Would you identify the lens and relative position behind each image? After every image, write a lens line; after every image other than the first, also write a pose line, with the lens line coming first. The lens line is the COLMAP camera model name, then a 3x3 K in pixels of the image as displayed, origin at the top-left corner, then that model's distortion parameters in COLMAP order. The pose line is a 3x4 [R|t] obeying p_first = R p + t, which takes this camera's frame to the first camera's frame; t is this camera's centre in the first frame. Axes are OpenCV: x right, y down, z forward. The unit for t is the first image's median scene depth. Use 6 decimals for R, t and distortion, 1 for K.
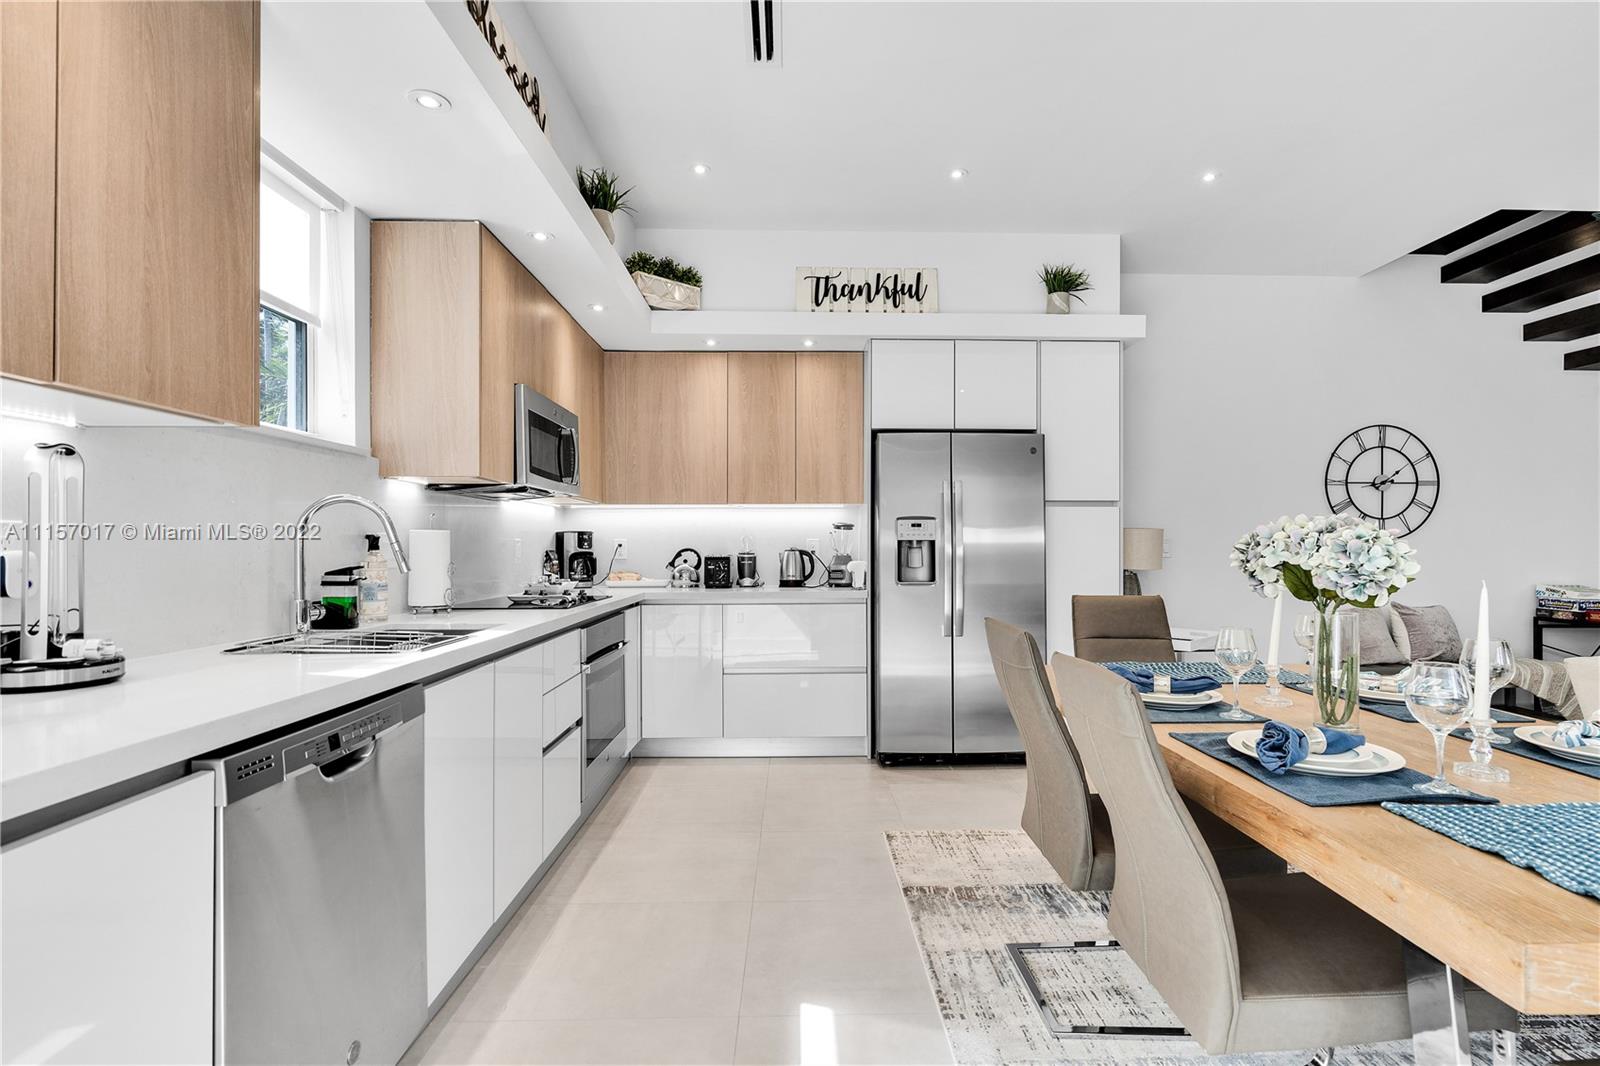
lens RADIAL K [[739.9, 0, 815.4], [0, 739.9, 545.4], [0, 0, 1]] dist [-0.003933, 0.003758]
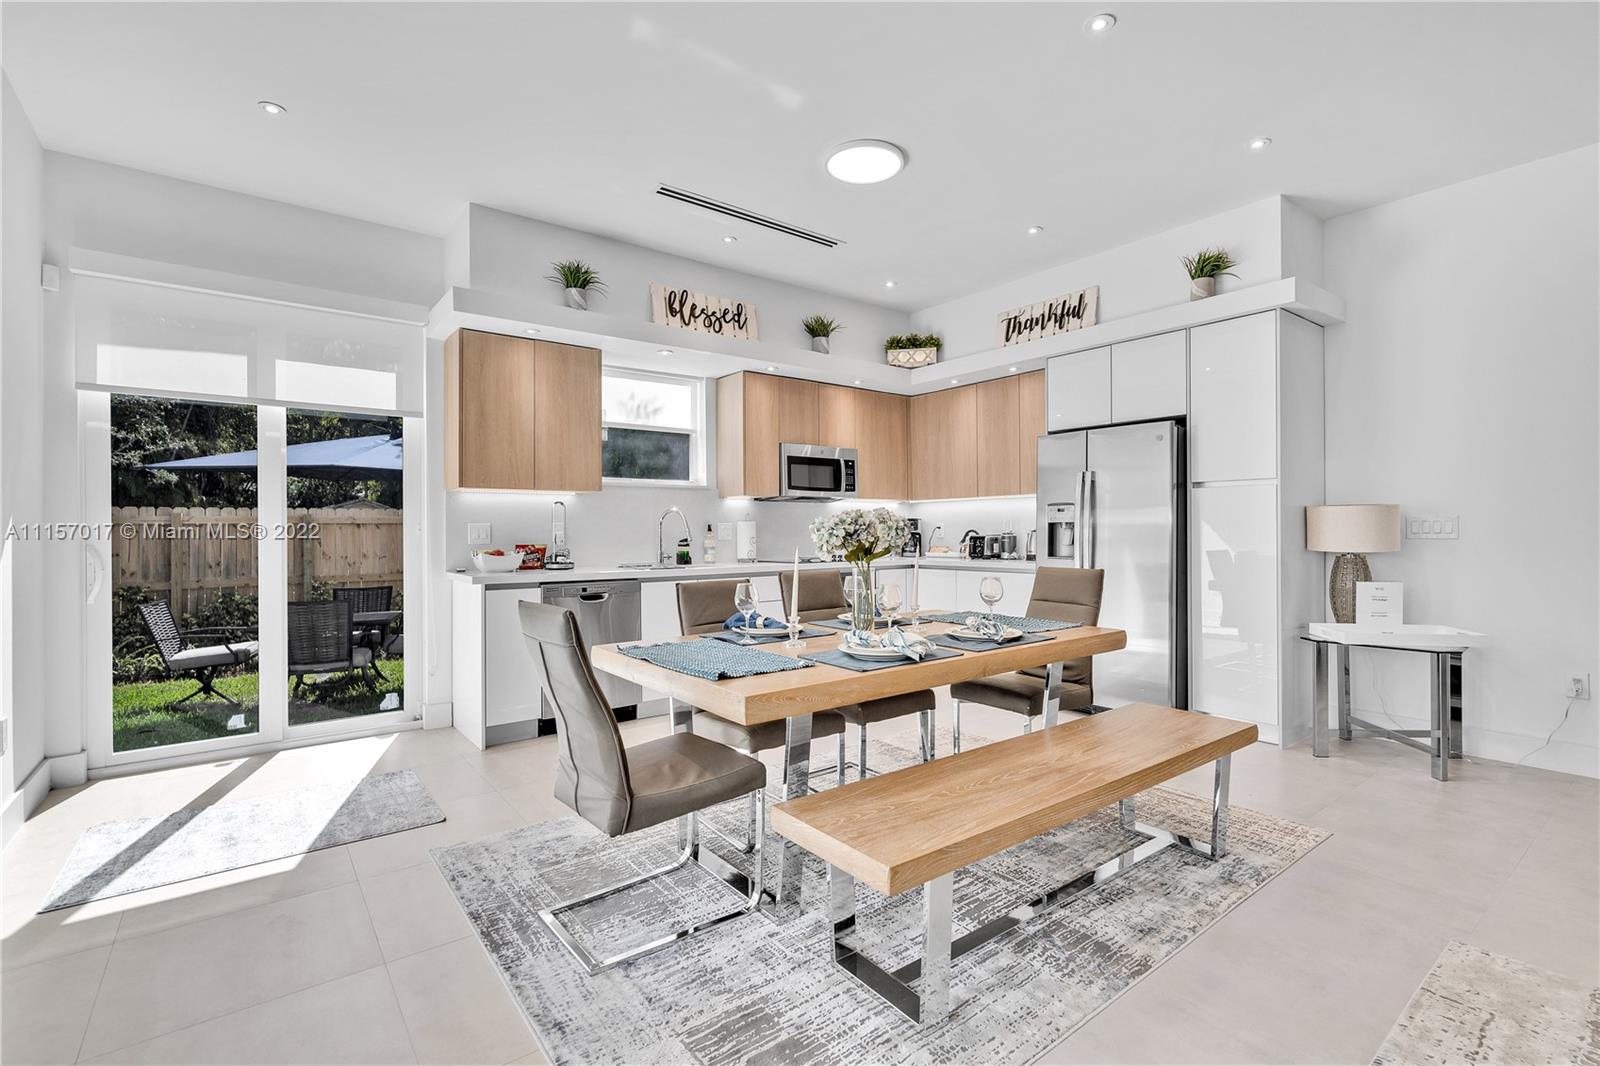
lens RADIAL K [[739.9, 0, 800.8], [0, 739.9, 527.5], [0, 0, 1]] dist [-0.003933, 0.003758]
pose [[0.585541, -0.005585, -0.810624, 0.803900], [0.006746, 0.999975, -0.002017, 0.000635], [0.810615, -0.004288, 0.585564, -0.046761]]
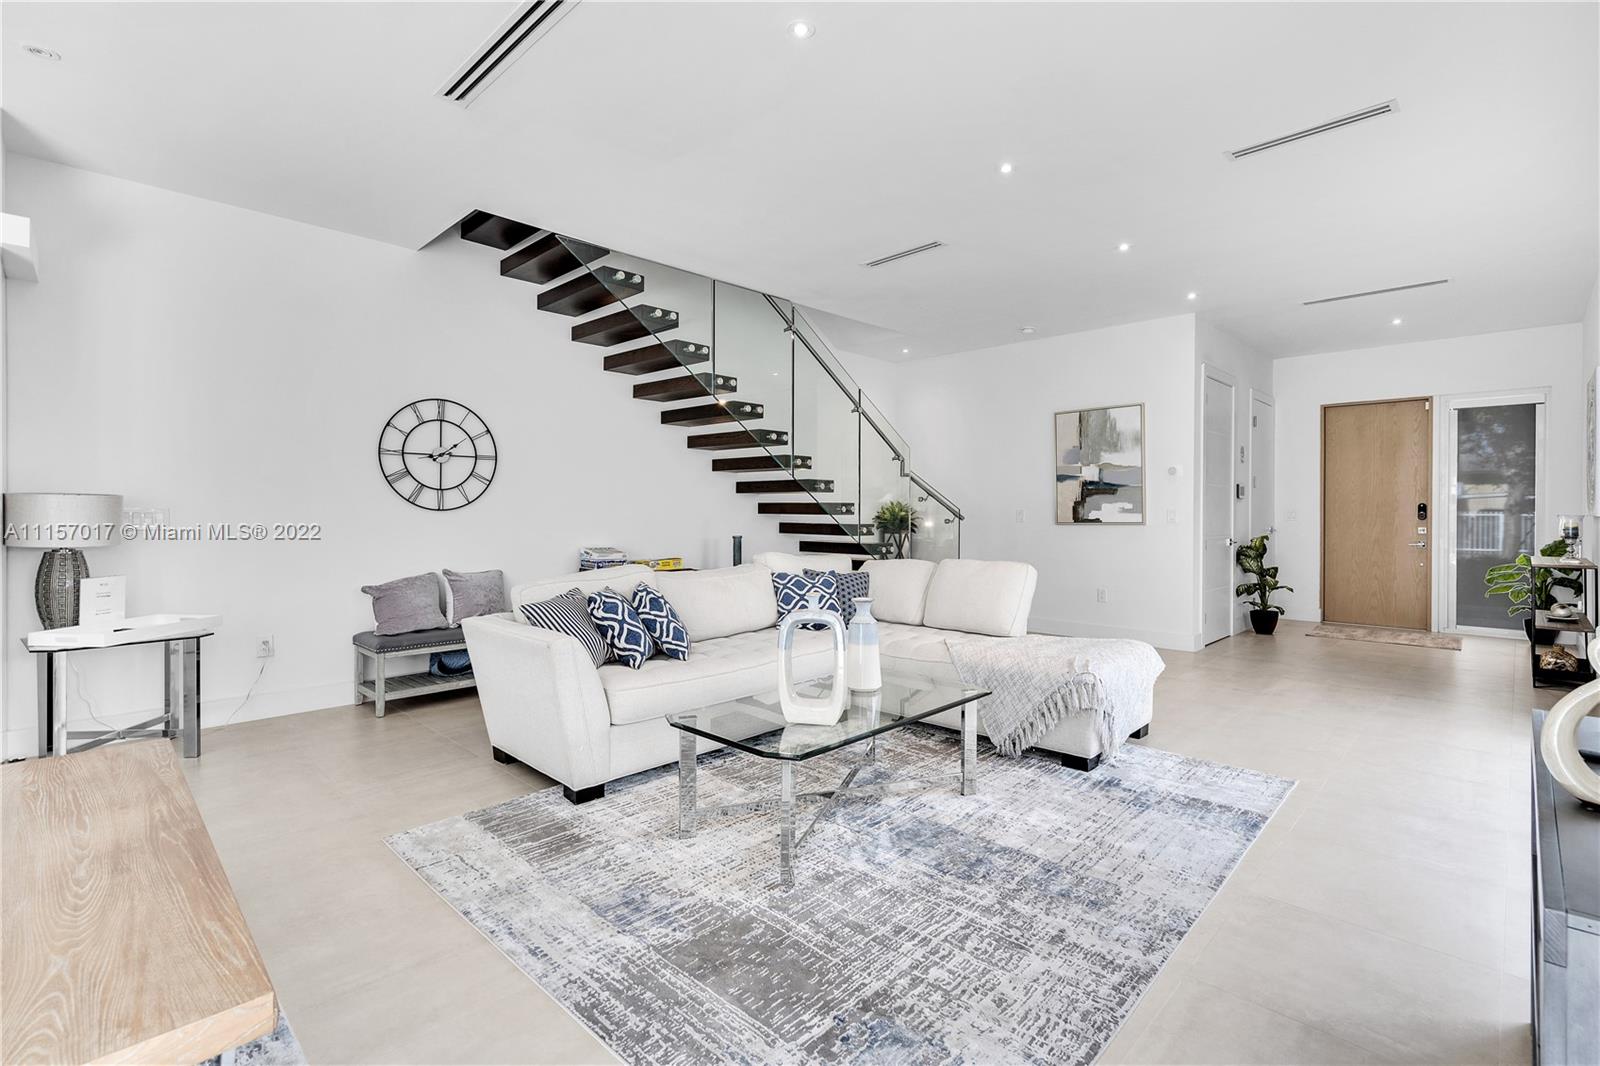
lens RADIAL K [[739.9, 0, 825.8], [0, 739.9, 511.6], [0, 0, 1]] dist [-0.003933, 0.003758]
pose [[0.701644, 0.001904, 0.712525, 0.461783], [-0.001973, 0.999998, -0.000730, -0.006167], [-0.712525, -0.000894, 0.701646, -0.131892]]
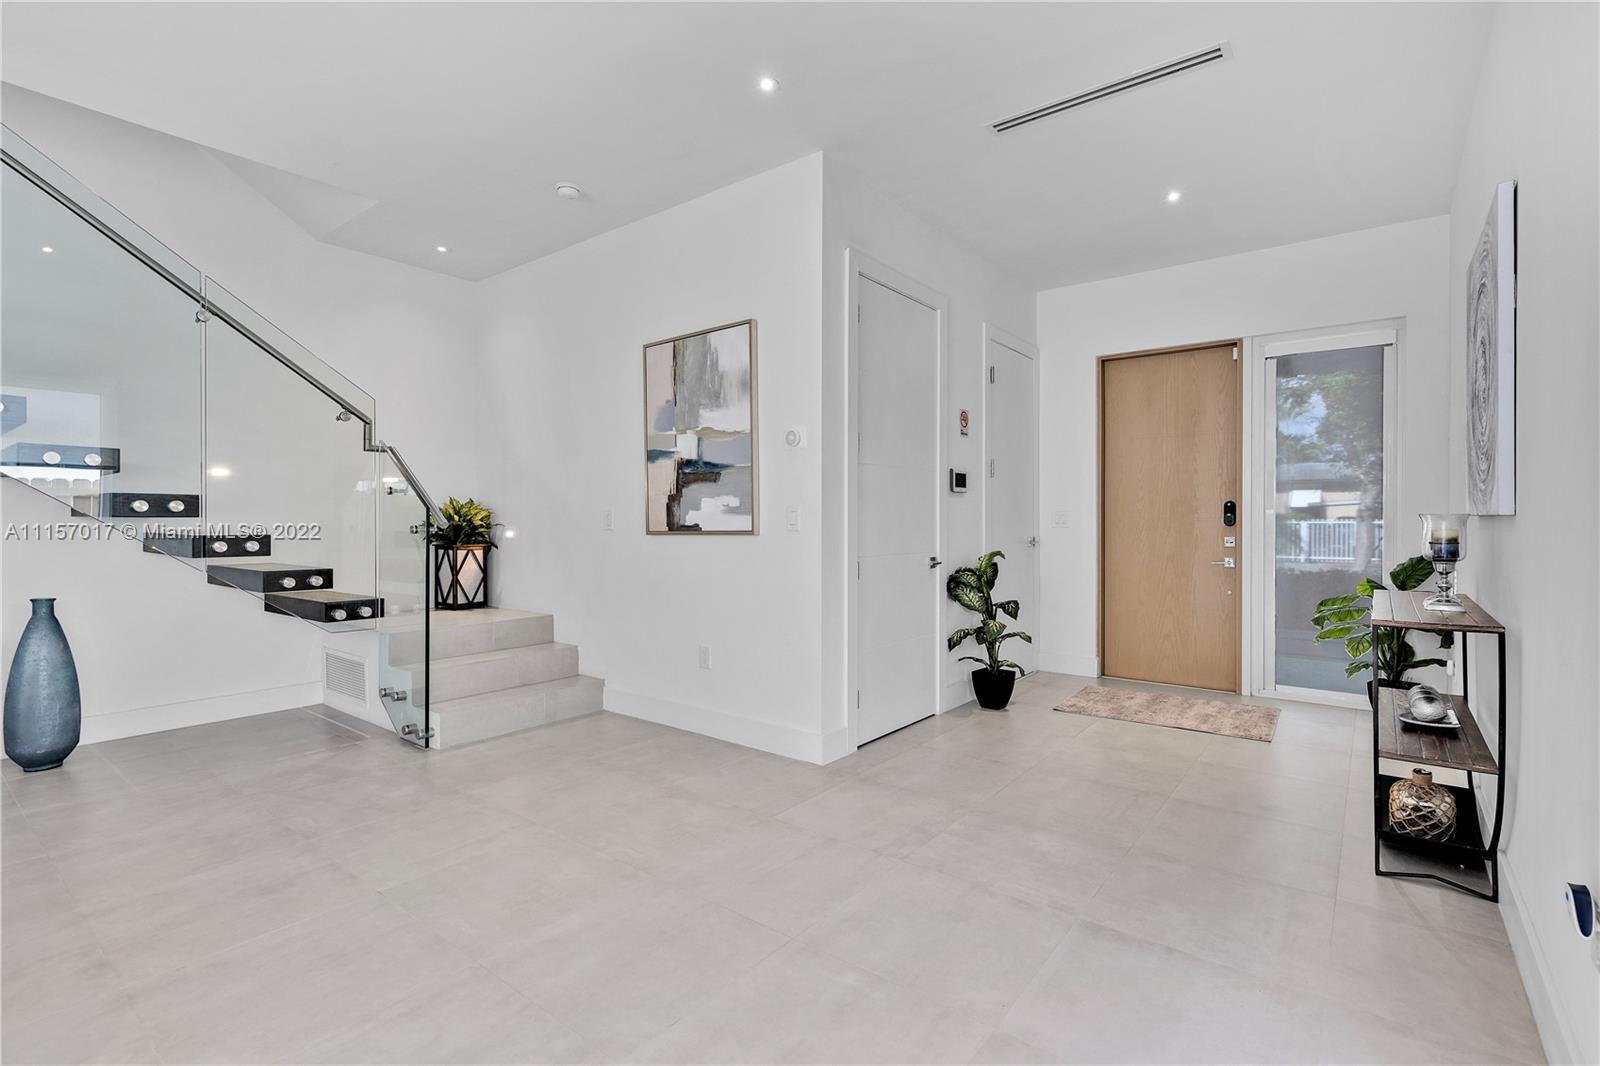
lens RADIAL K [[739.9, 0, 826.7], [0, 739.9, 520.3], [0, 0, 1]] dist [-0.003933, 0.003758]
pose [[0.615206, 0.002034, 0.788364, 1.415928], [-0.000975, 0.999998, -0.001819, 0.003549], [-0.788366, 0.000350, 0.615206, -0.125393]]
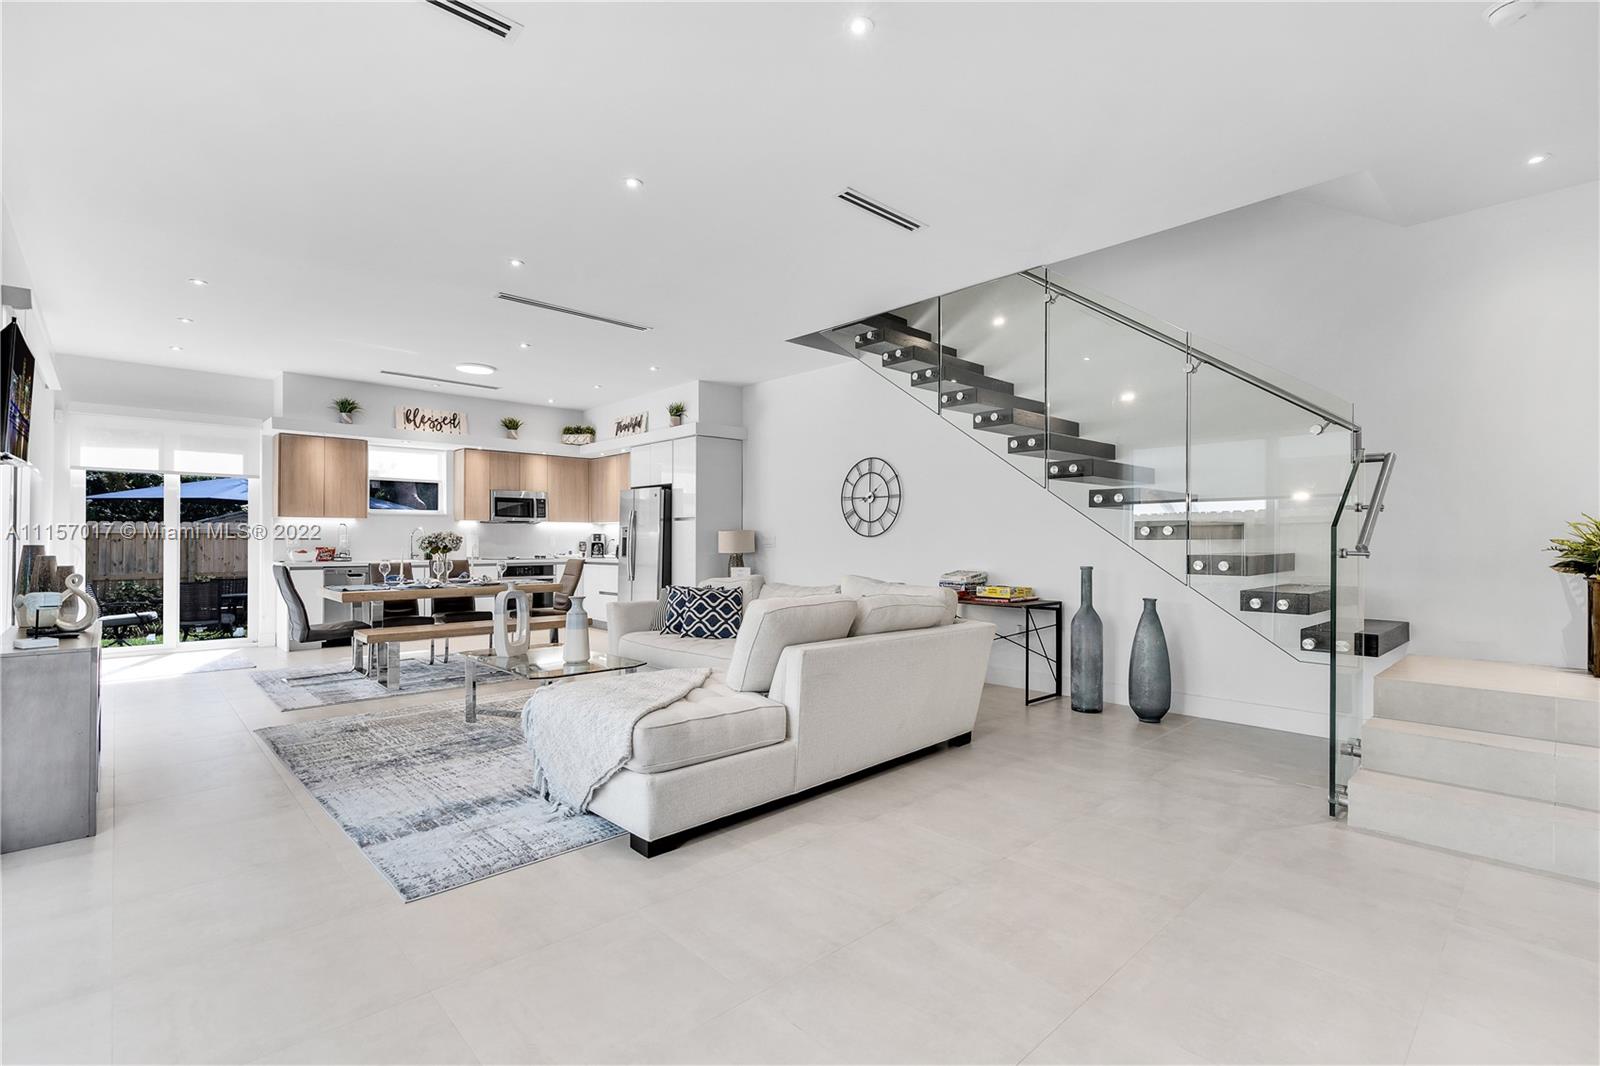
lens RADIAL K [[739.9, 0, 801.0], [0, 739.9, 537.6], [0, 0, 1]] dist [-0.003933, 0.003758]
pose [[0.663561, -0.002094, -0.748119, 2.020863], [-0.000473, 0.999995, -0.003218, 0.000110], [0.748122, 0.002489, 0.663556, -0.089544]]
